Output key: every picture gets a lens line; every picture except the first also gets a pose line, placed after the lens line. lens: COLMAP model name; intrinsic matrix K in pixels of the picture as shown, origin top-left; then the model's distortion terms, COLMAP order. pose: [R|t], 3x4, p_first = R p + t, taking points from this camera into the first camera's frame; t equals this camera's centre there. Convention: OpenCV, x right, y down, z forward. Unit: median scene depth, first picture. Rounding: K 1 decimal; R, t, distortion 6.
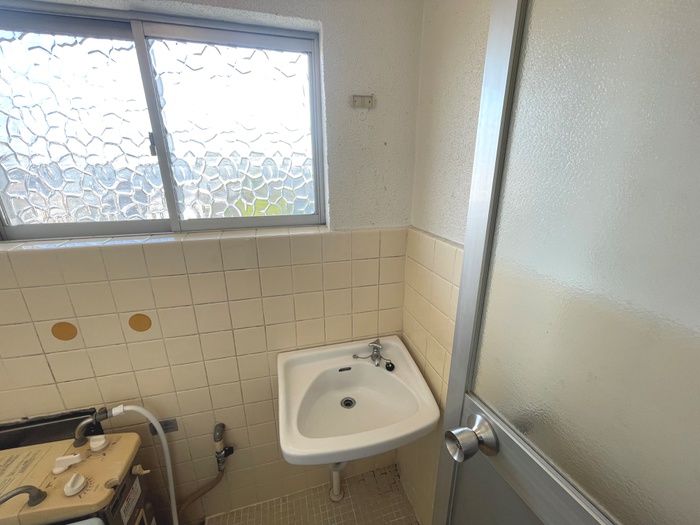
lens RADIAL K [[282.2, 0, 351.6], [0, 282.2, 257.8], [0, 0, 1]] dist [-0.004442, -0.000431]
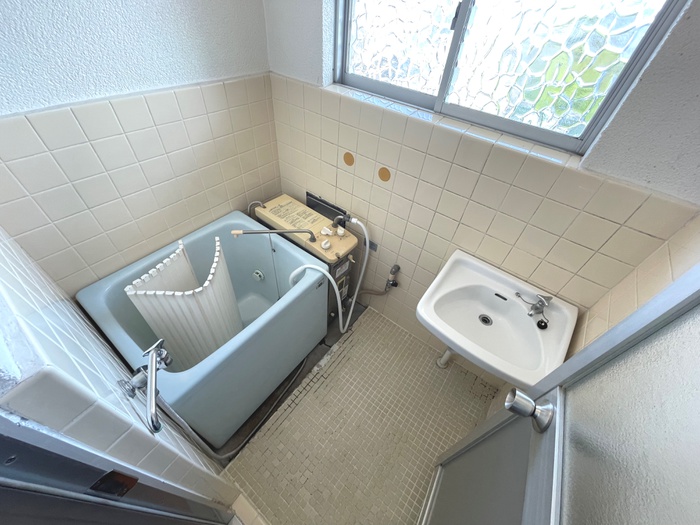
lens RADIAL K [[282.2, 0, 351.1], [0, 282.2, 262.4], [0, 0, 1]] dist [-0.004442, -0.000431]
pose [[0.611006, 0.599976, -0.516431, 0.115637], [-0.308466, 0.781249, 0.542678, -0.122720], [0.729054, -0.172278, 0.662420, -0.106710]]
